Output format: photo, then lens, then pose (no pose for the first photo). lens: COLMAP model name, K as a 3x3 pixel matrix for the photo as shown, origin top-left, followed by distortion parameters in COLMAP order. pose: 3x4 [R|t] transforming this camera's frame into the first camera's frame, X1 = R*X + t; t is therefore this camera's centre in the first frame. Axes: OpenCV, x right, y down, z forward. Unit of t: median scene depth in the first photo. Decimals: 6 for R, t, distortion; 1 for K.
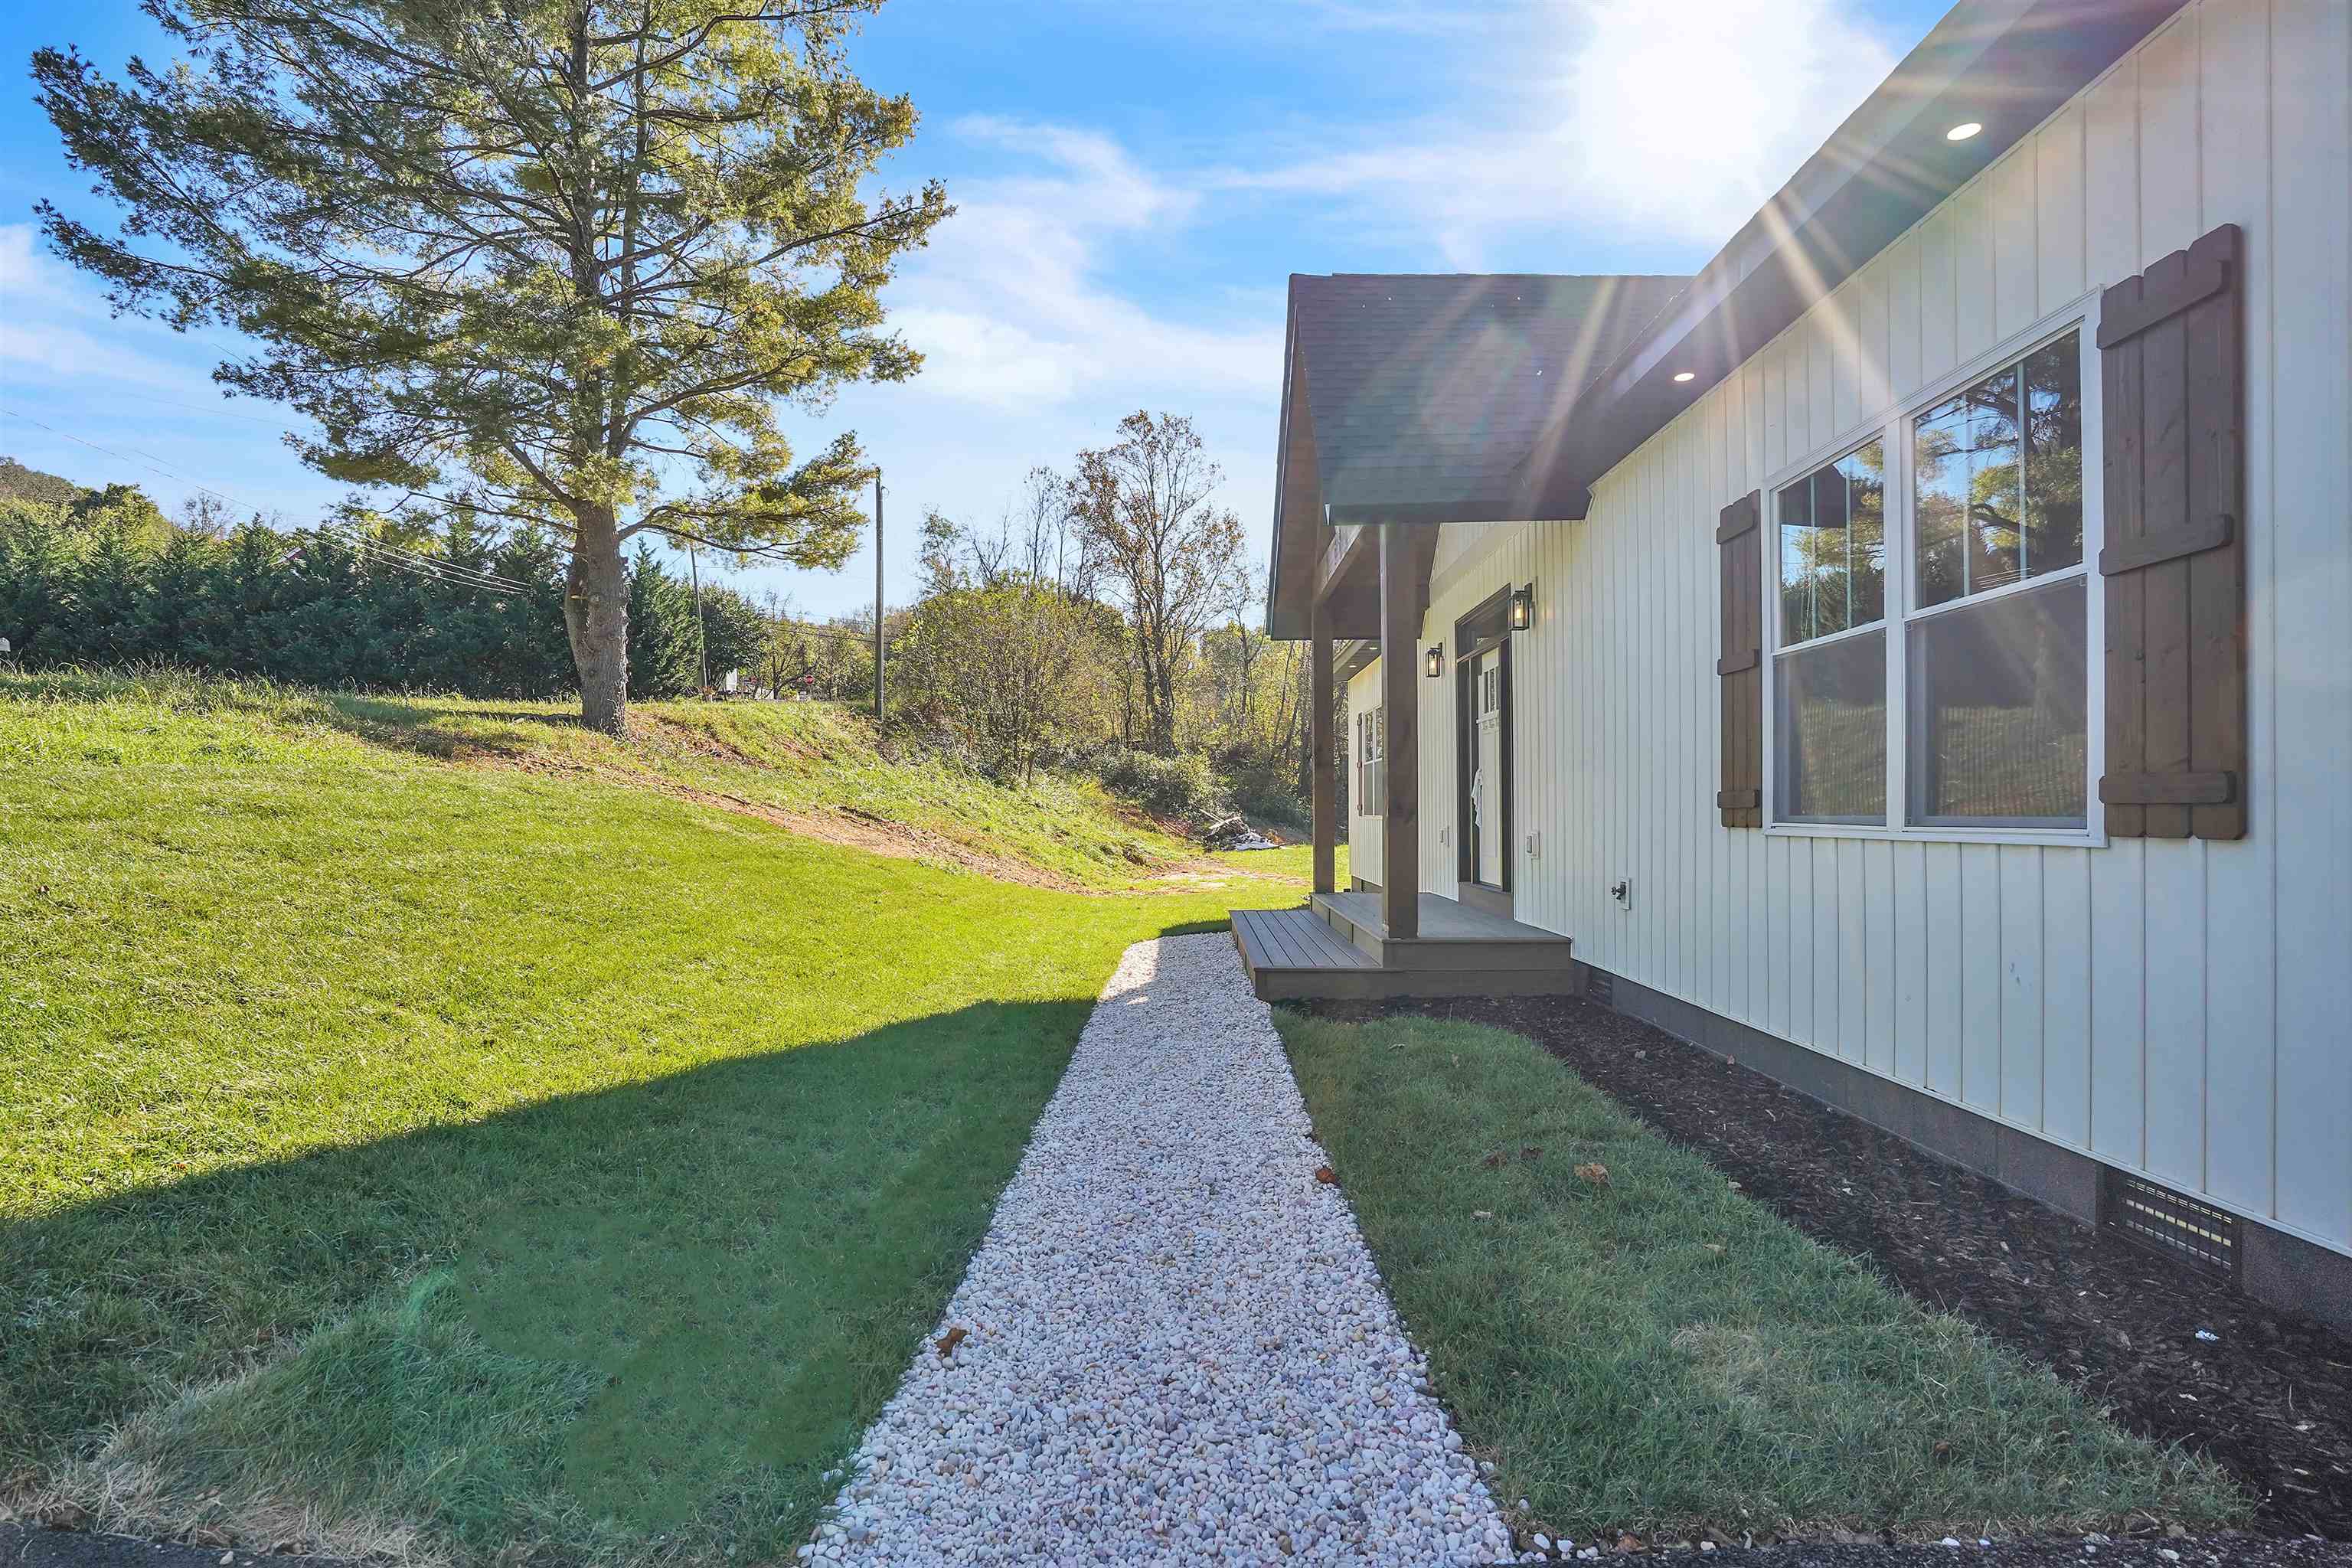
lens RADIAL K [[1149.2, 0, 1141.0], [0, 1149.2, 807.4], [0, 0, 1]] dist [-0.022384, 0.010476]
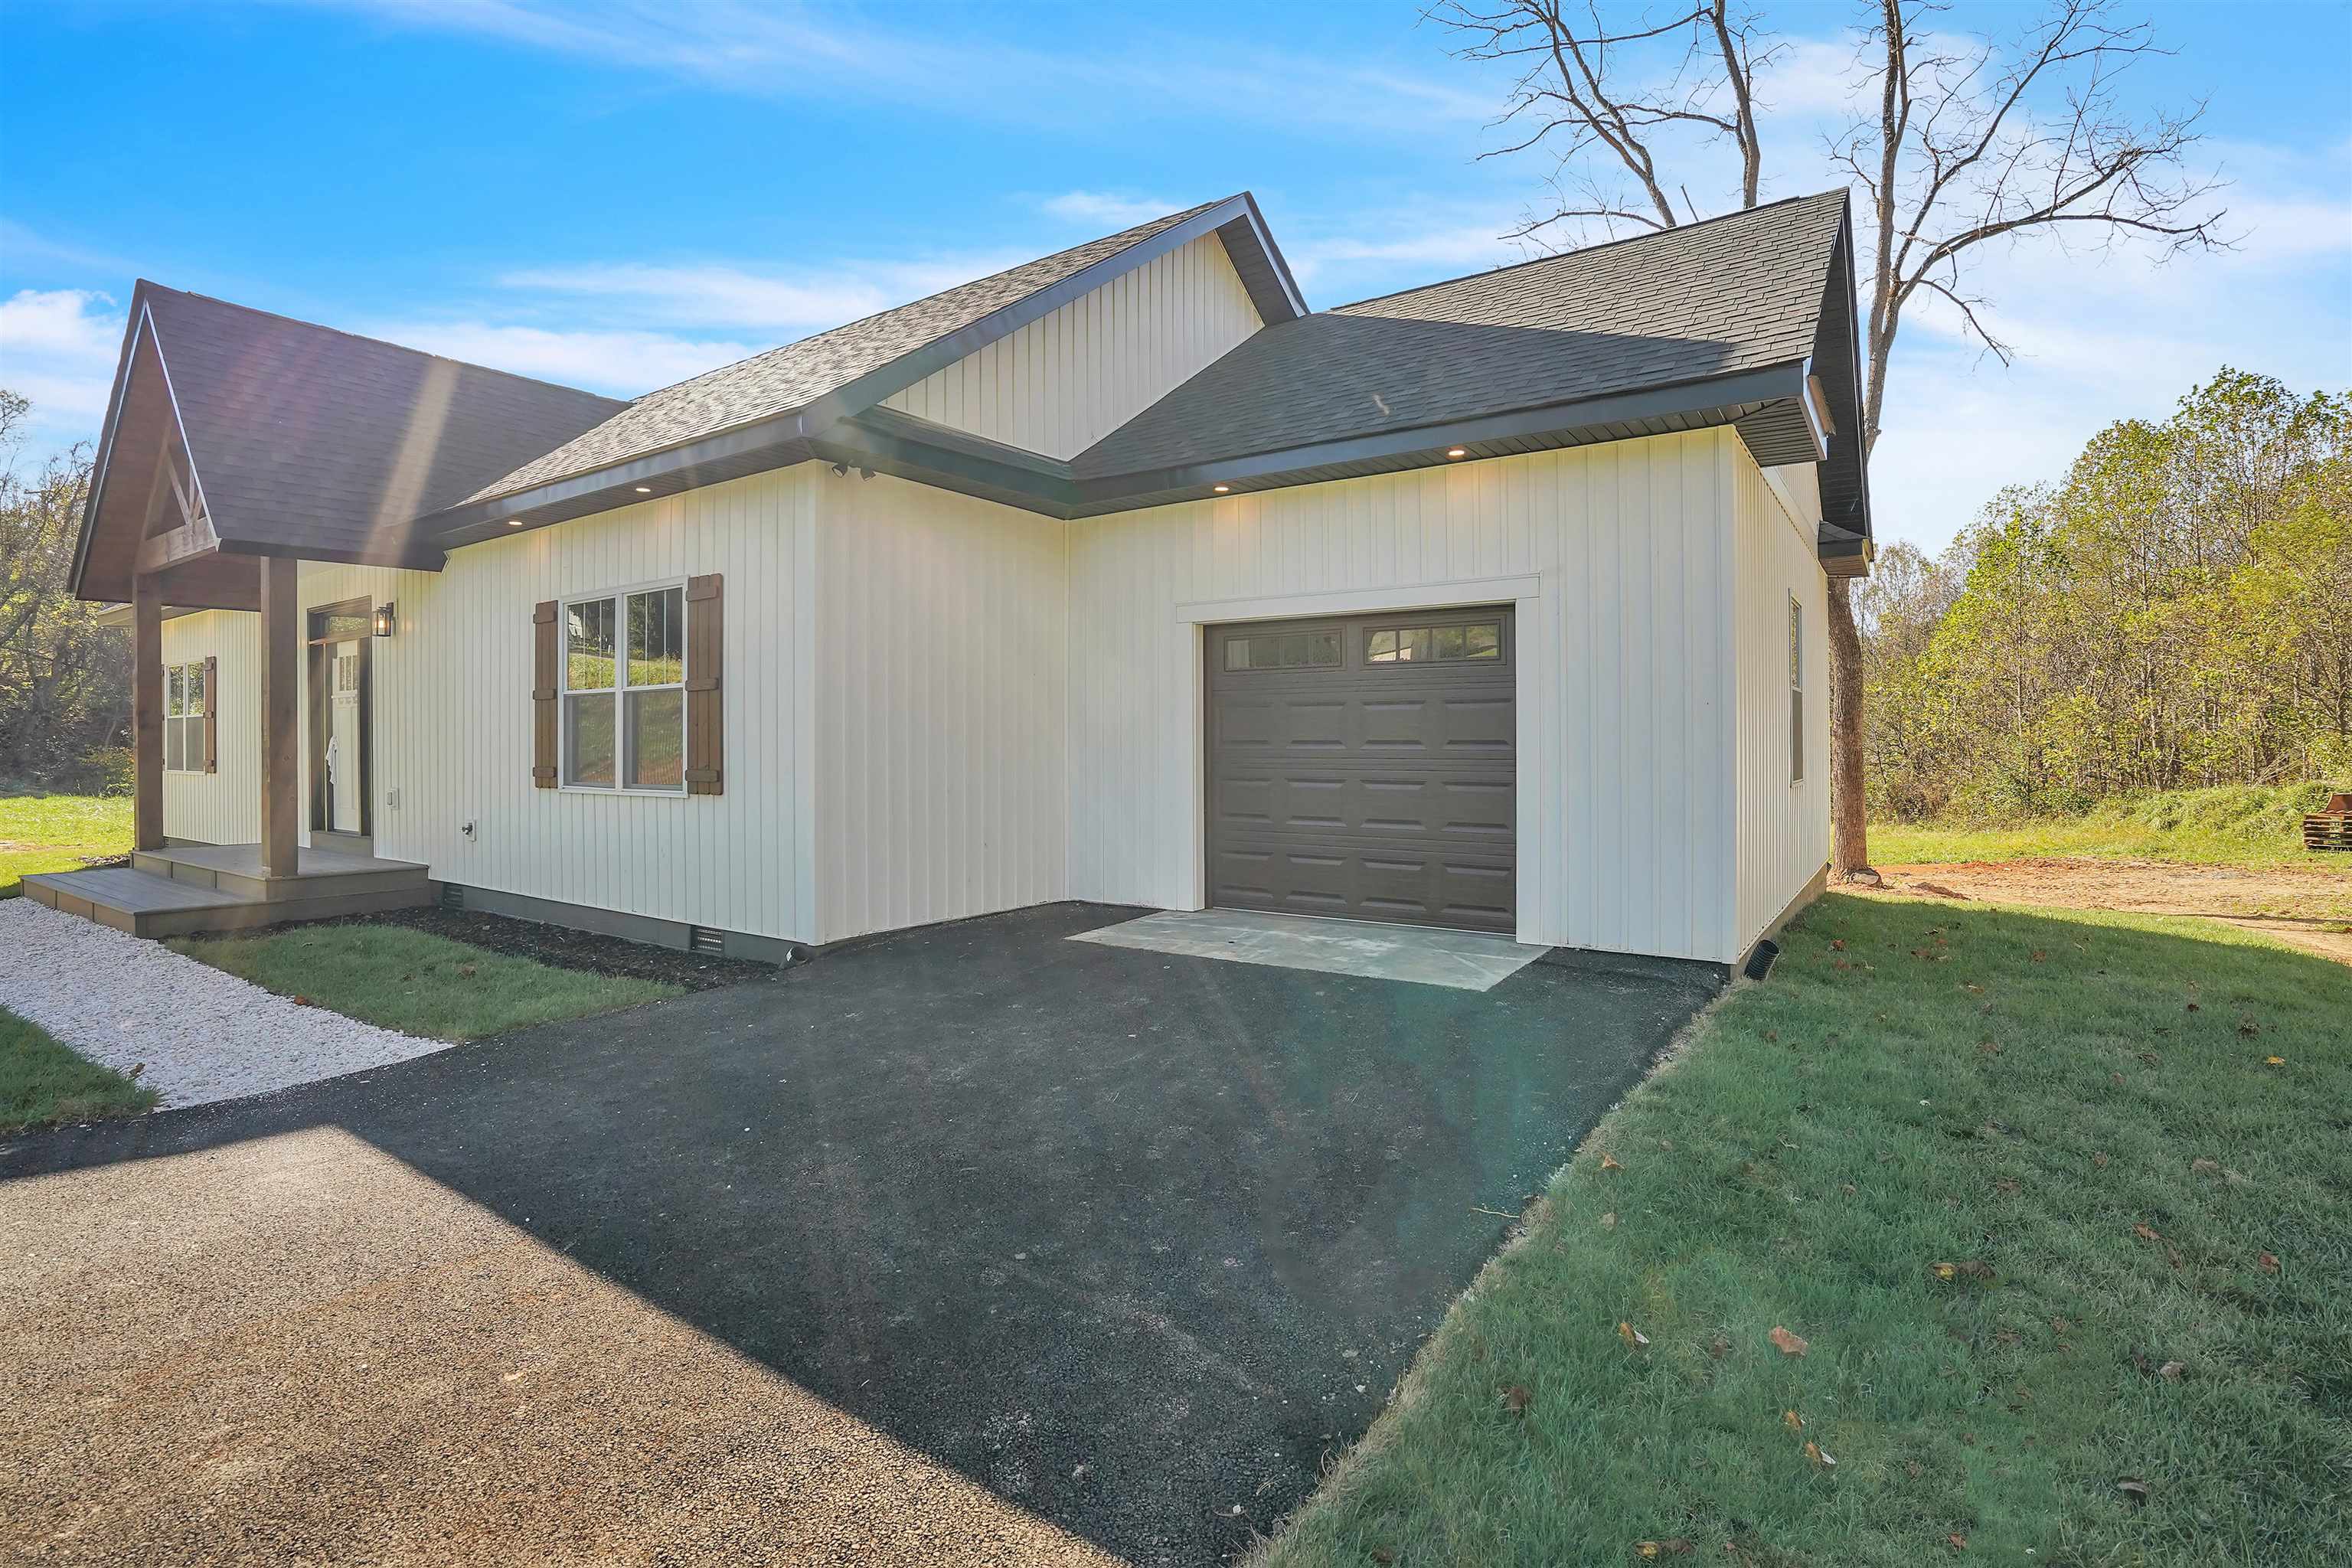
lens RADIAL K [[1127.1, 0, 1176.0], [0, 1127.1, 784.0], [0, 0, 1]] dist [-0.035626, -0.000243]
pose [[0.549257, -0.014235, 0.835532, -0.352731], [-0.009771, 0.999677, 0.023455, -0.036019], [-0.835597, -0.021047, 0.548940, -0.705970]]
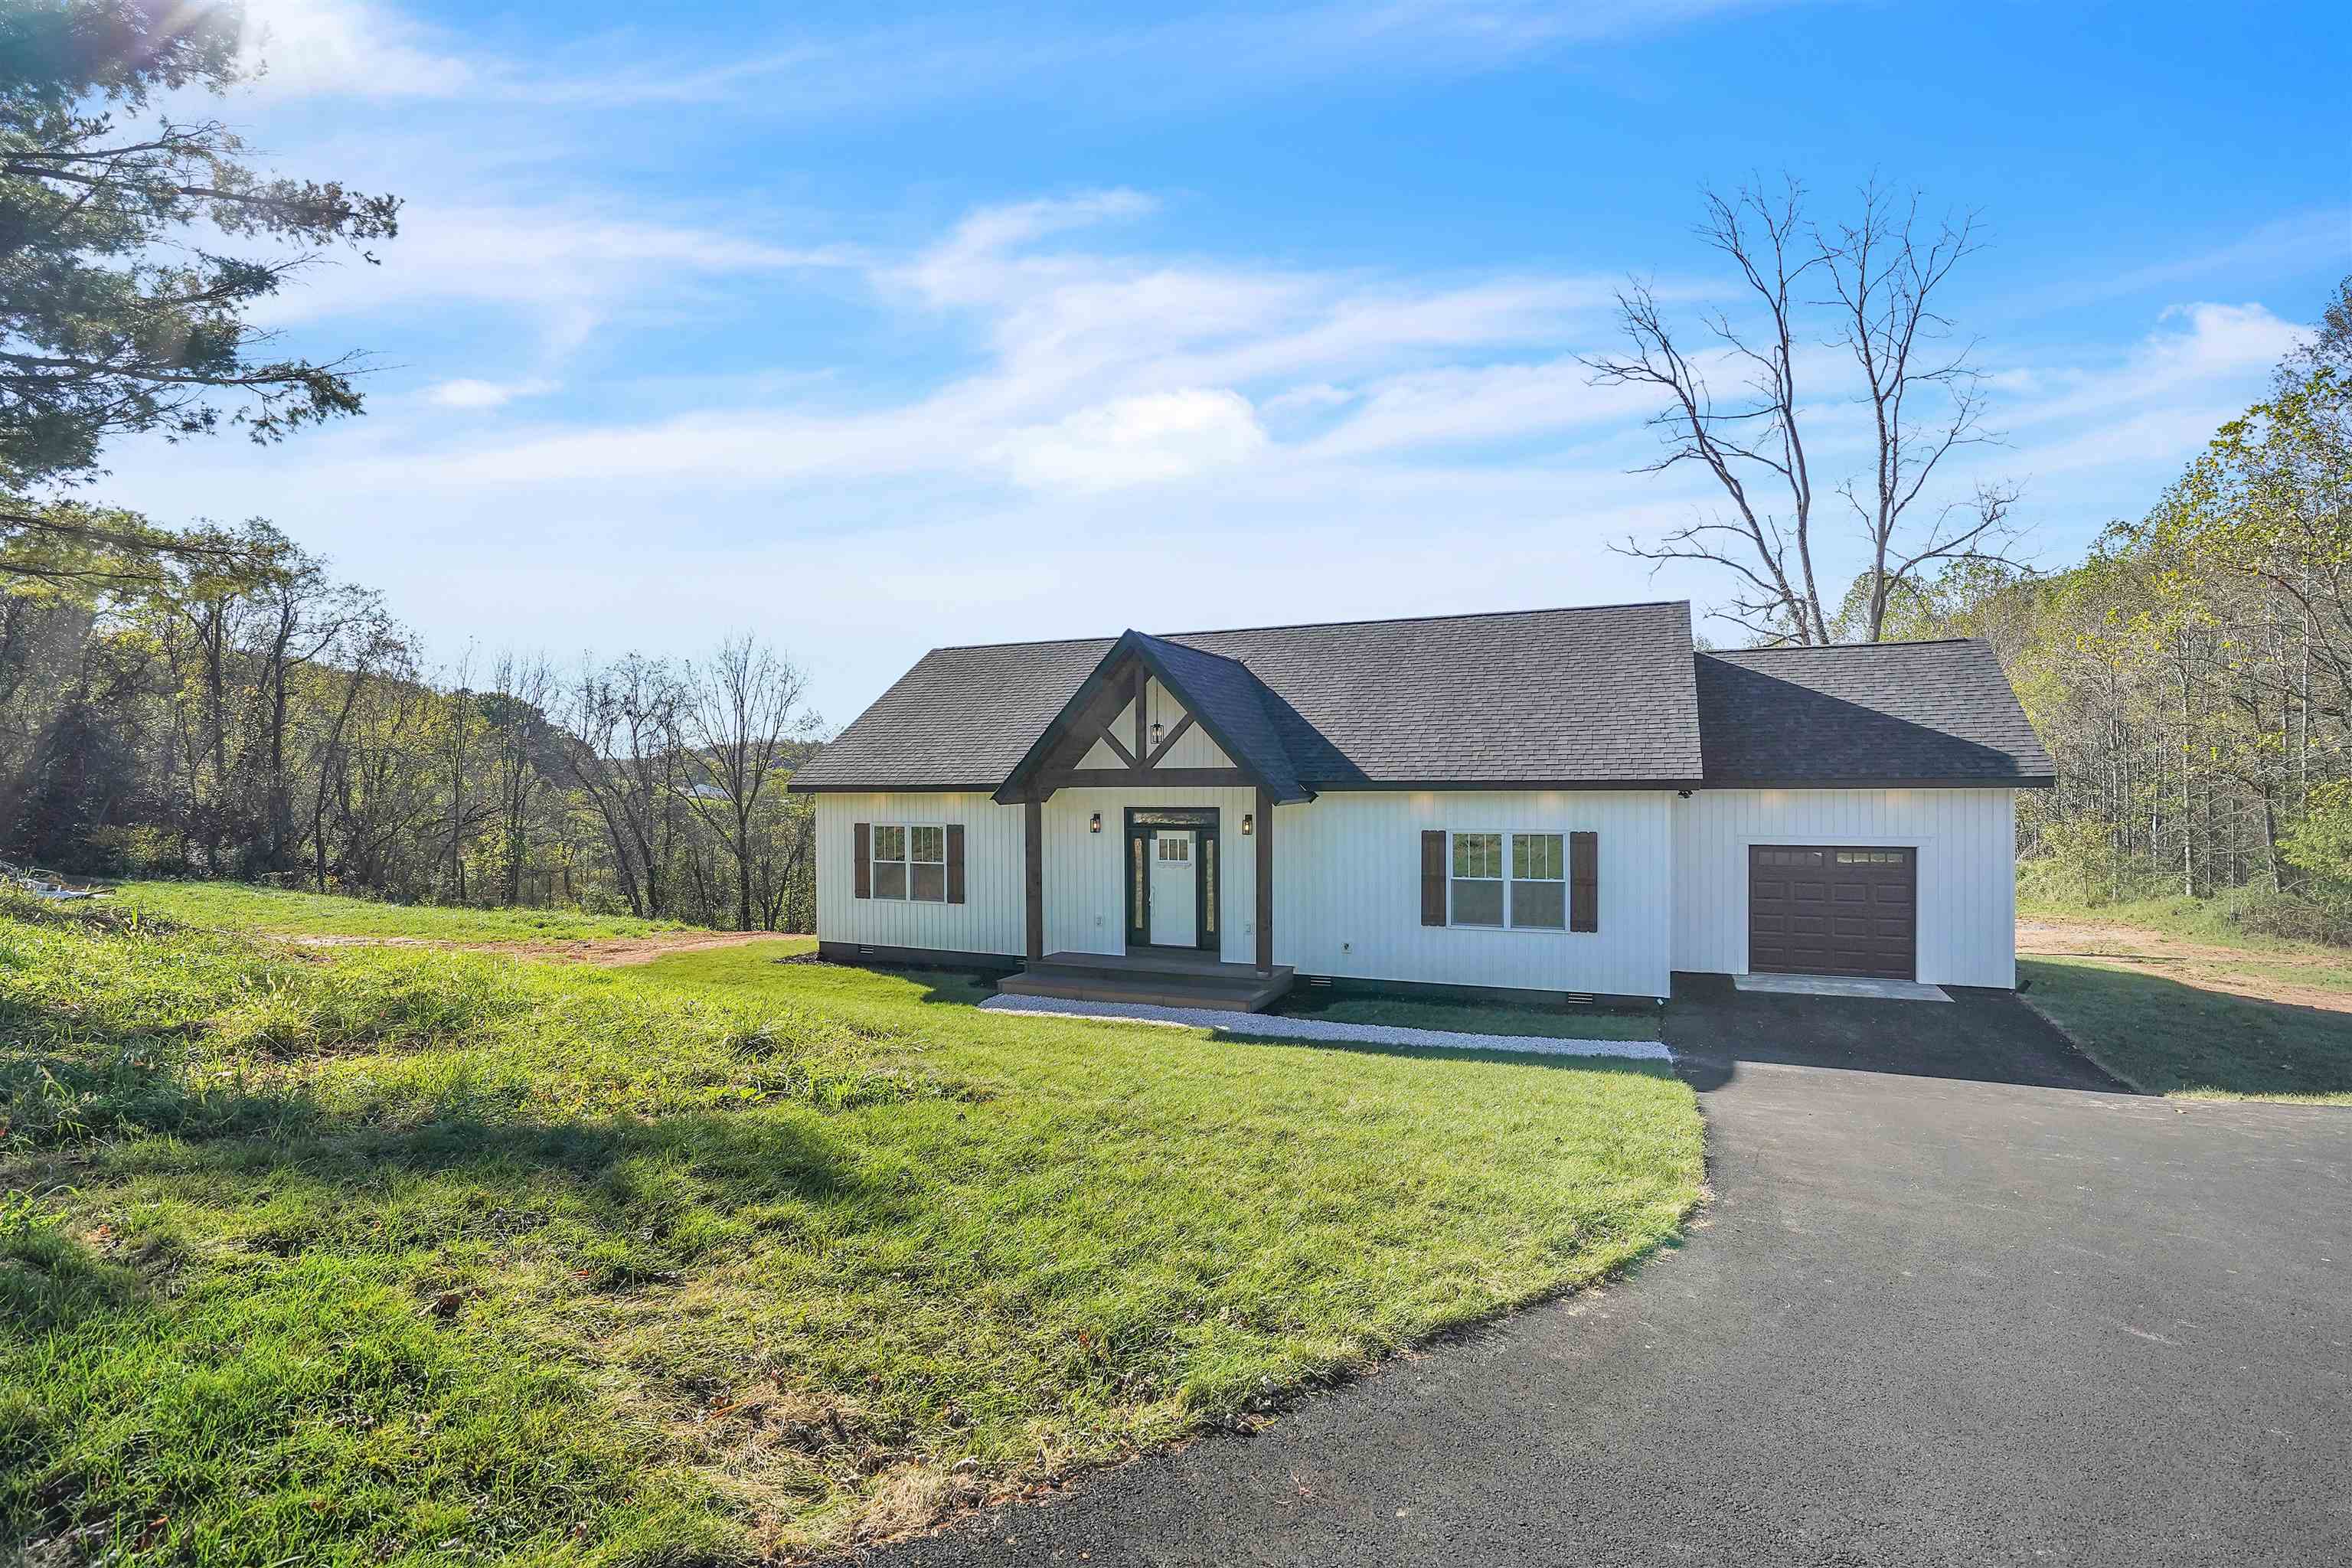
lens RADIAL K [[1149.2, 0, 1141.0], [0, 1149.2, 807.4], [0, 0, 1]] dist [-0.022384, 0.010476]
pose [[0.384987, -0.016074, 0.922782, -2.863653], [-0.003278, 0.999818, 0.018783, -0.375925], [-0.922916, -0.010256, 0.384864, 0.437654]]
